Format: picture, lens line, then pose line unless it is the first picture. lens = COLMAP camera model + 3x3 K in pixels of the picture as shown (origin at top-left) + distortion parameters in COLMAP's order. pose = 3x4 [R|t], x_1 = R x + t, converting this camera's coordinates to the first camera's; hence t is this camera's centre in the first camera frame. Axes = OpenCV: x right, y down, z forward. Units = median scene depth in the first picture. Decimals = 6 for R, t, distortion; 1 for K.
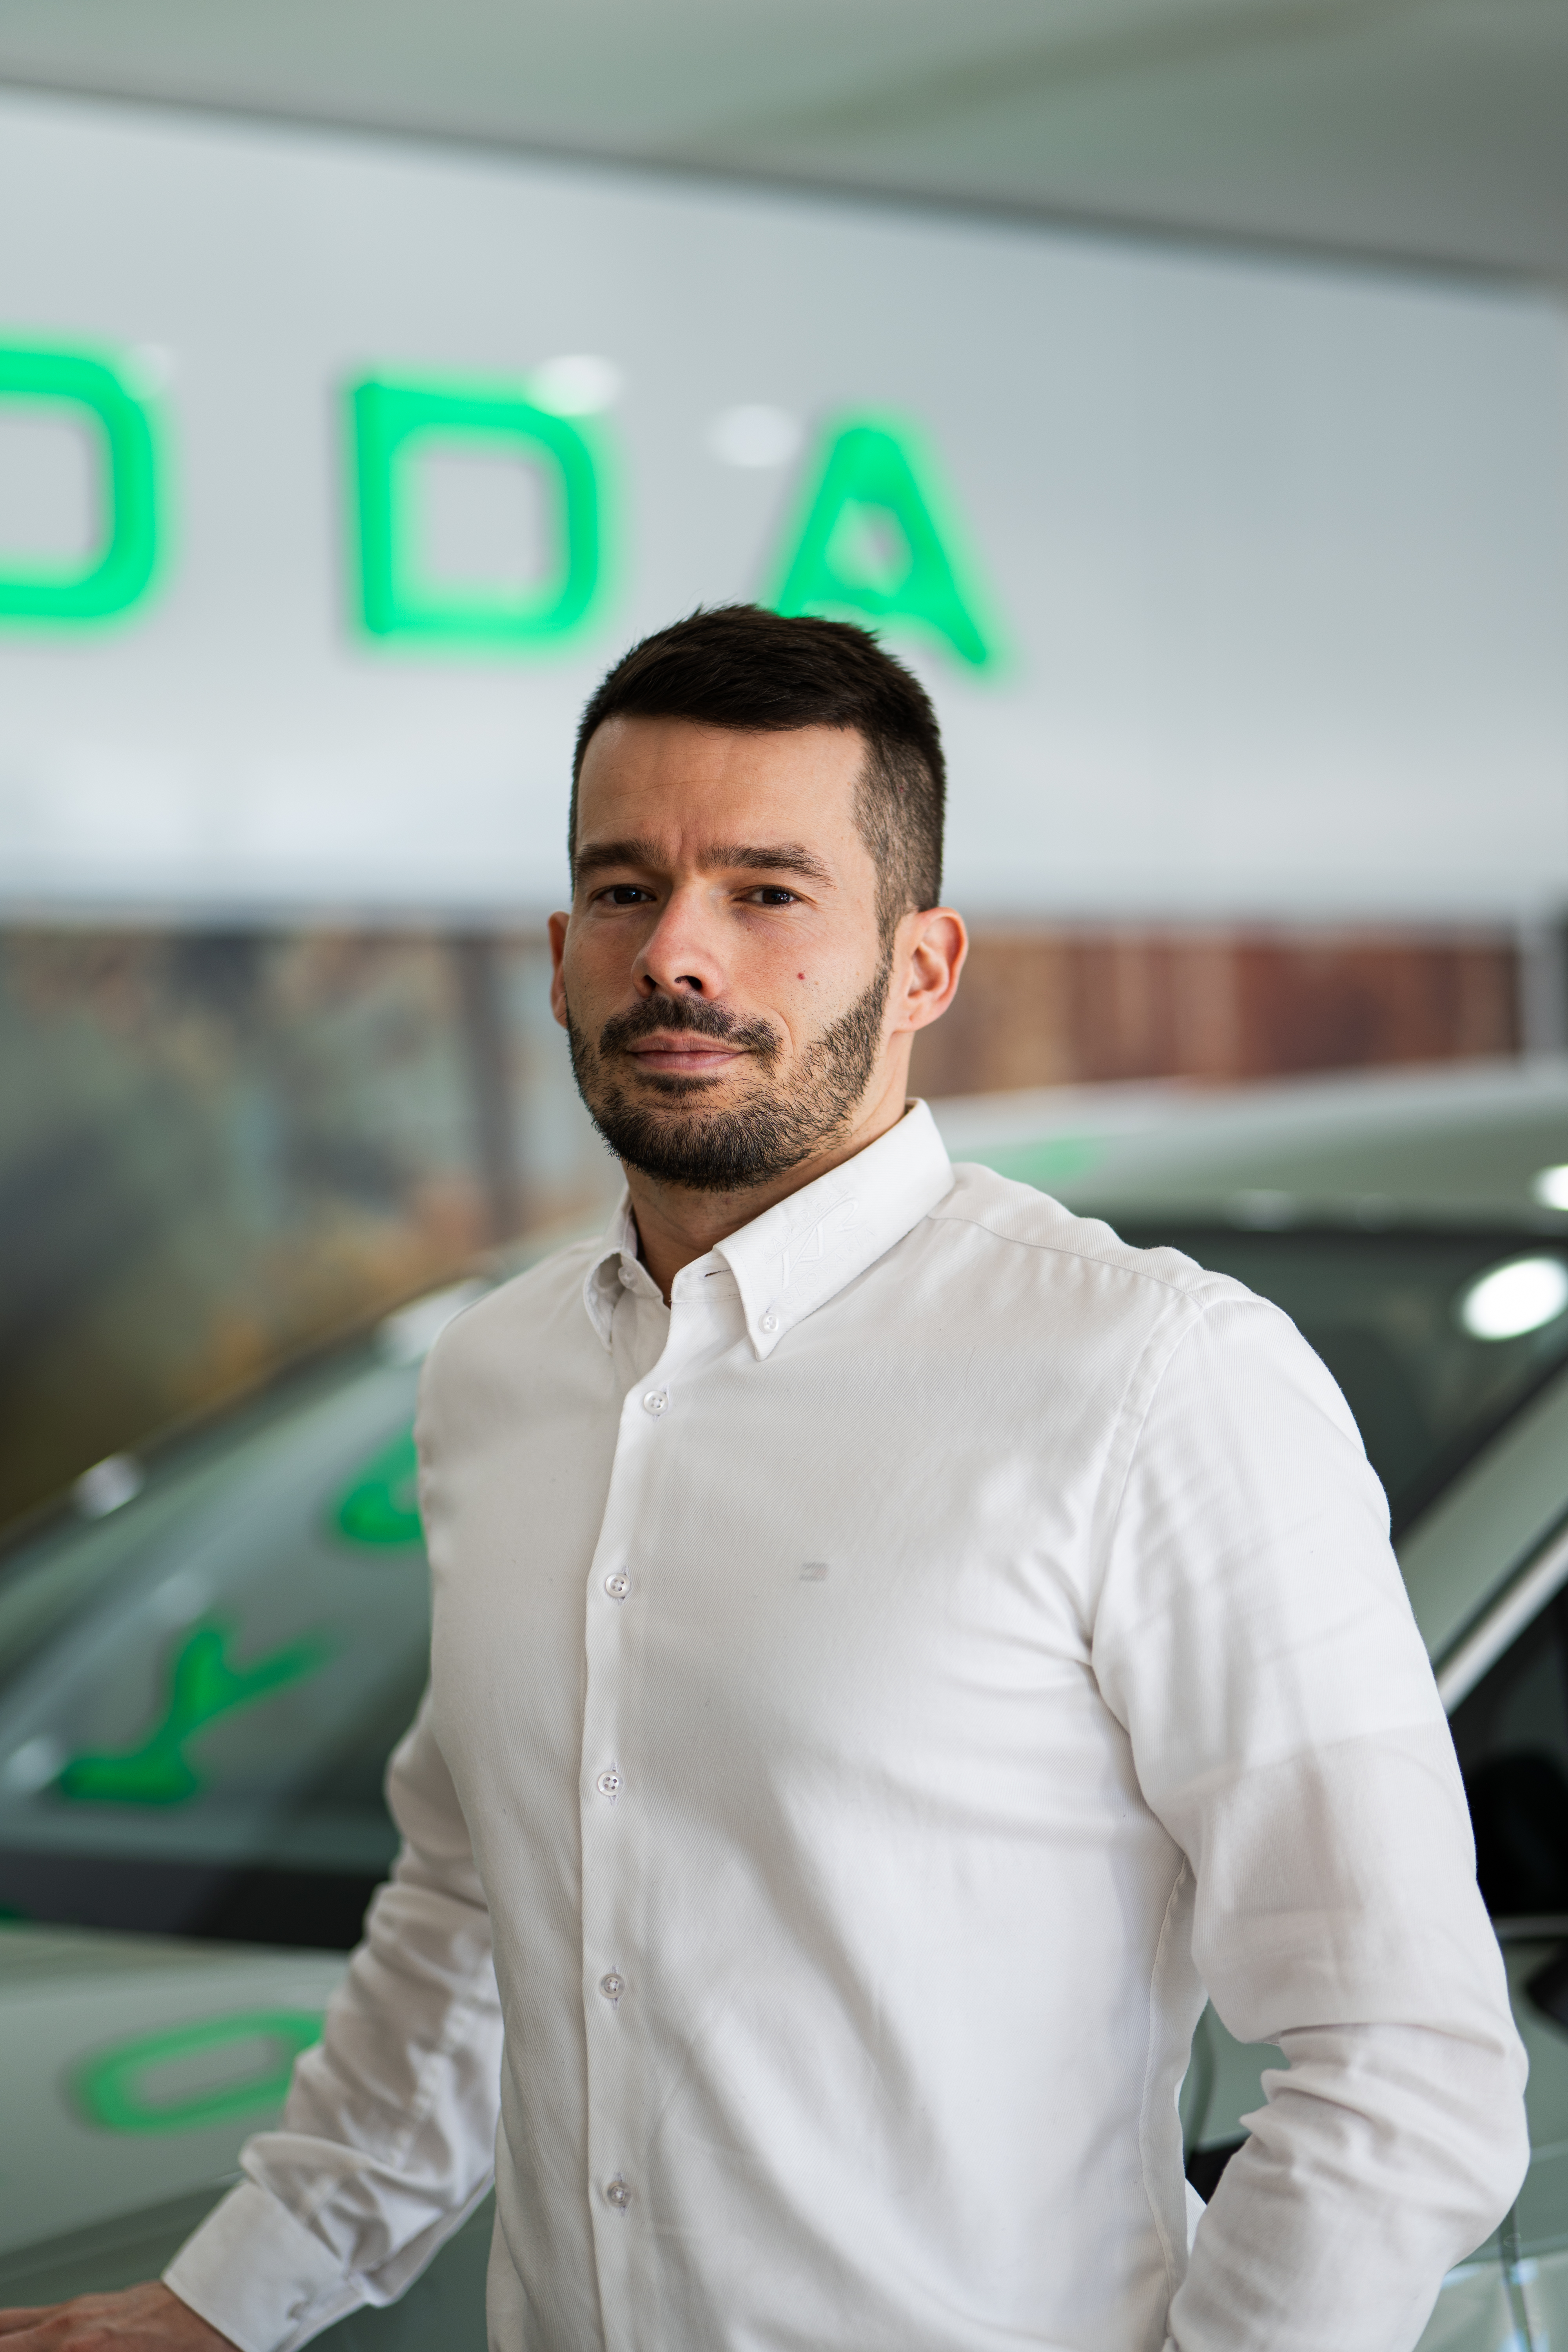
lens RADIAL K [[5428.2, 0, 796.2], [0, 5428.2, 1171.6], [0, 0, 1]] dist [-0.370475, 0.000000]
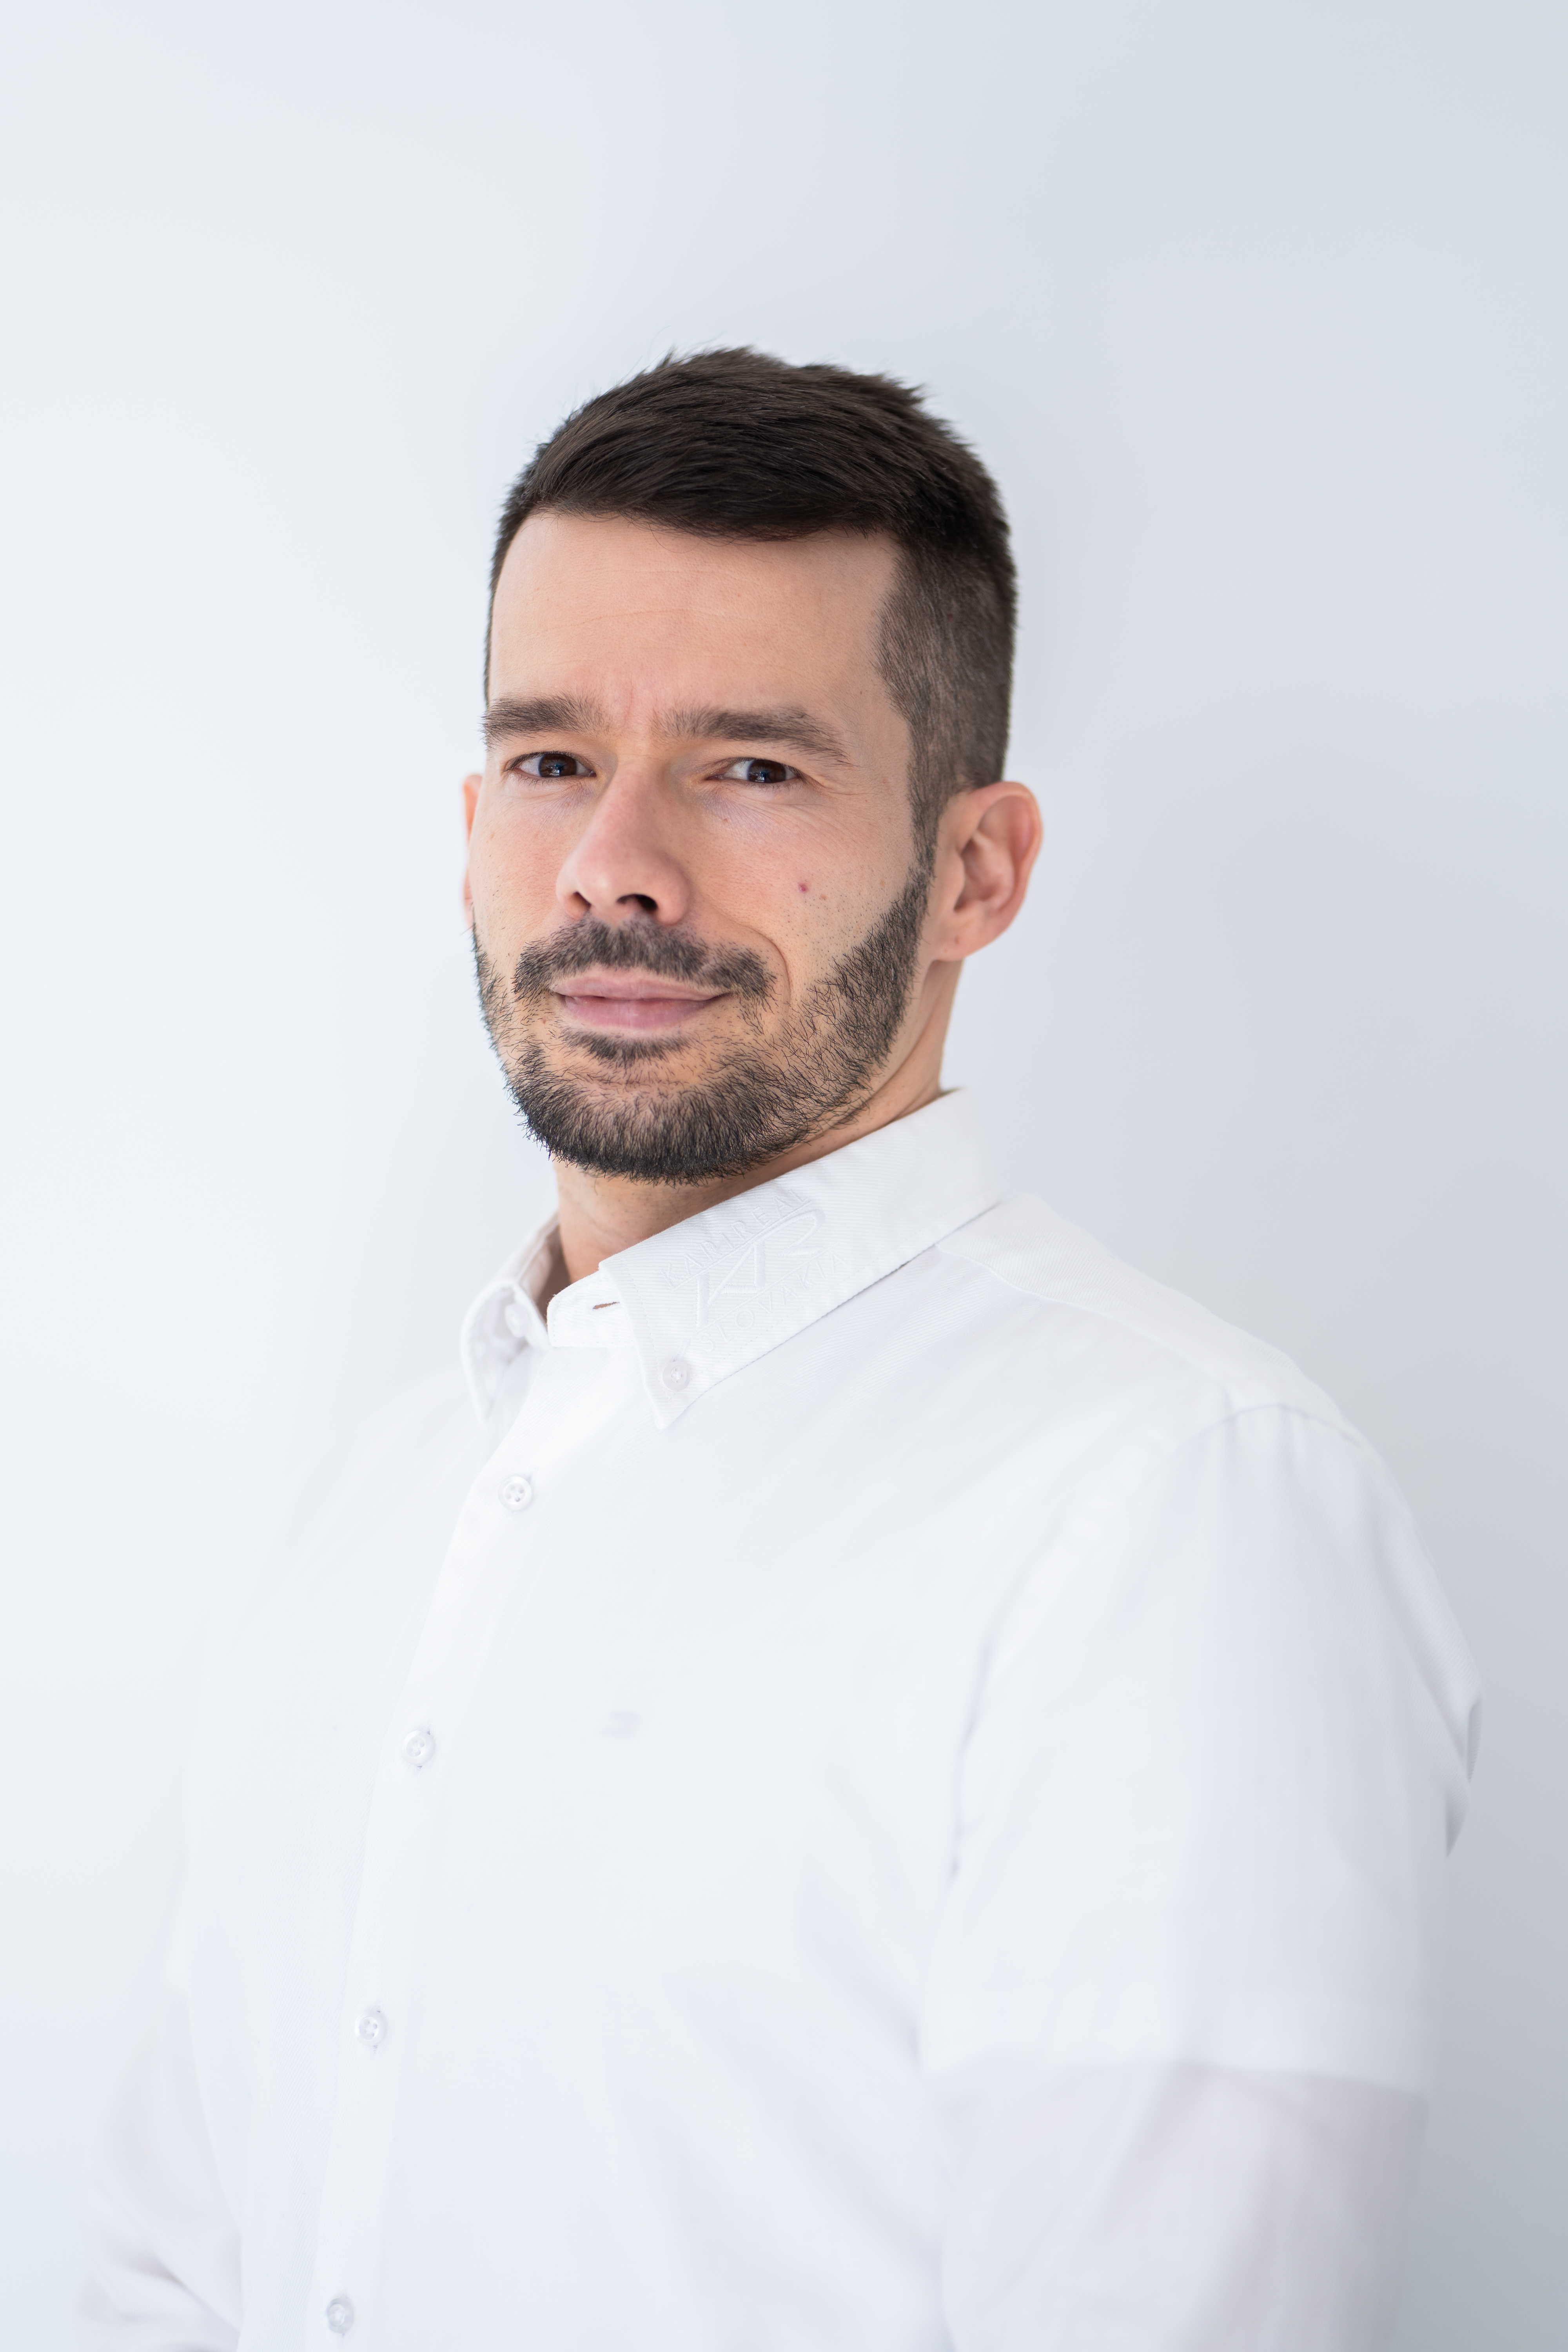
lens RADIAL K [[5428.2, 0, 777.0], [0, 5428.2, 1172.7], [0, 0, 1]] dist [-0.370475, 0.000000]
pose [[0.999630, 0.014173, -0.023231, 0.014436], [-0.012564, 0.997608, 0.067980, -0.046452], [0.024139, -0.067663, 0.997416, 0.295750]]
